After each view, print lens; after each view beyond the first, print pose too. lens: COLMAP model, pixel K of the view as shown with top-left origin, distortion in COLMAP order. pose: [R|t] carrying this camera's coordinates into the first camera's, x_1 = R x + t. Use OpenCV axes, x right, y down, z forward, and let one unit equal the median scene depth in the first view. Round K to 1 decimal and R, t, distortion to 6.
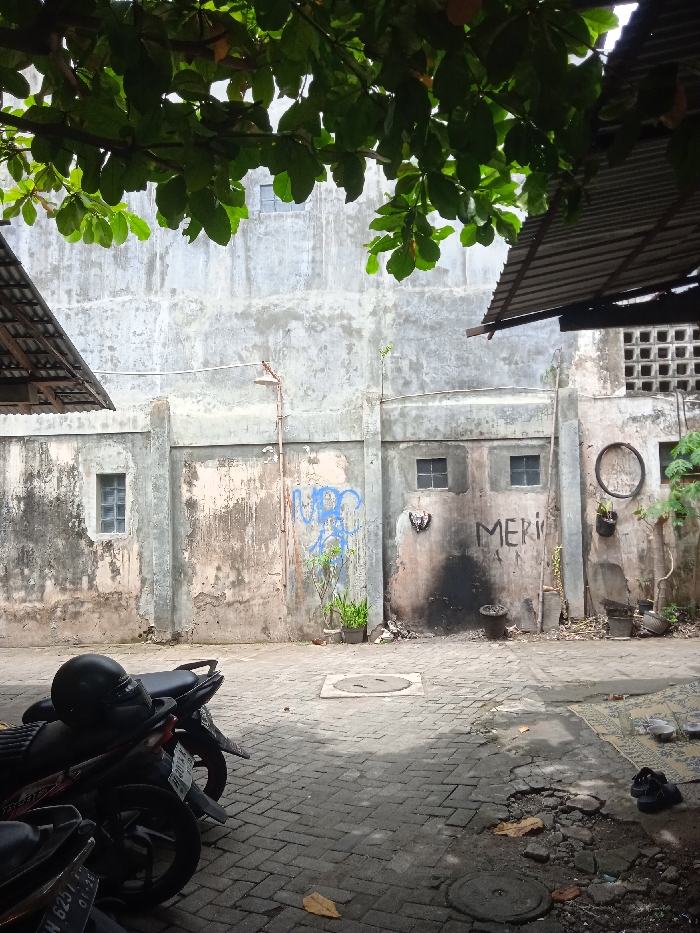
lens RADIAL K [[752.6, 0, 345.9], [0, 752.6, 460.1], [0, 0, 1]] dist [0.069962, -0.176433]
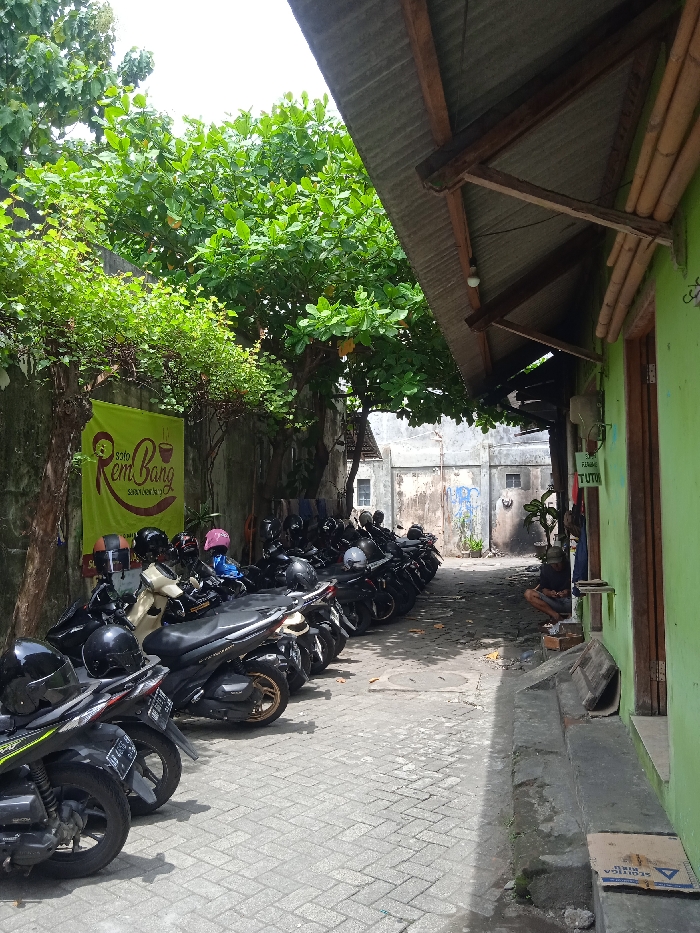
lens RADIAL K [[752.6, 0, 345.9], [0, 752.6, 460.1], [0, 0, 1]] dist [0.069962, -0.176433]
pose [[0.984000, 0.005945, -0.178069, 0.028346], [-0.003685, 0.999908, 0.013021, -0.067344], [0.178130, -0.012156, 0.983932, -1.192319]]
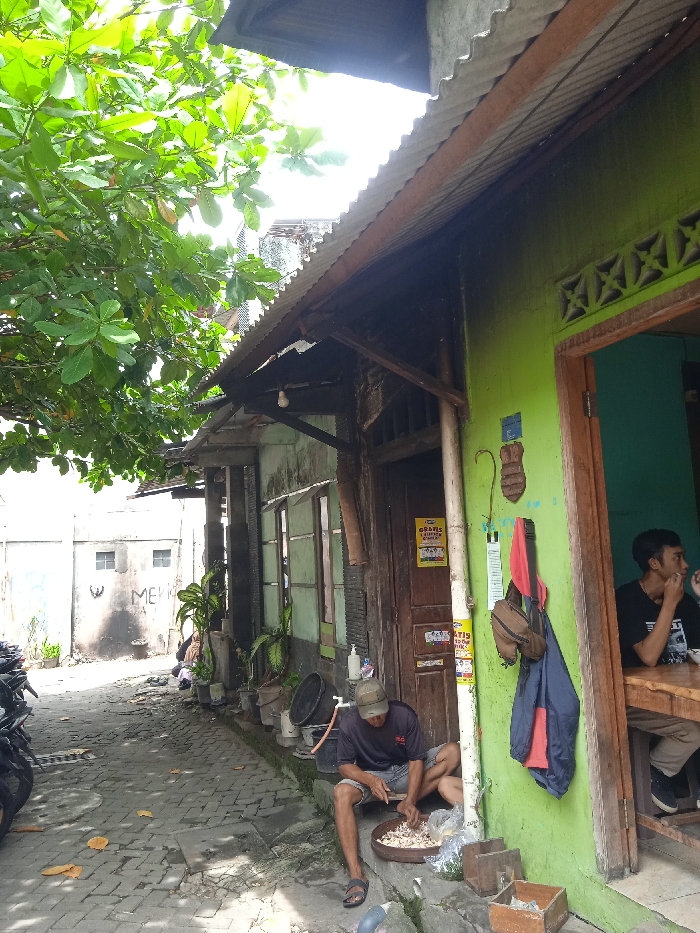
lens RADIAL K [[752.6, 0, 345.9], [0, 752.6, 460.1], [0, 0, 1]] dist [0.069962, -0.176433]
pose [[0.912043, 0.047150, 0.407376, -0.090504], [-0.006330, 0.994869, -0.100976, -0.037843], [-0.410047, 0.089516, 0.907661, -0.737759]]
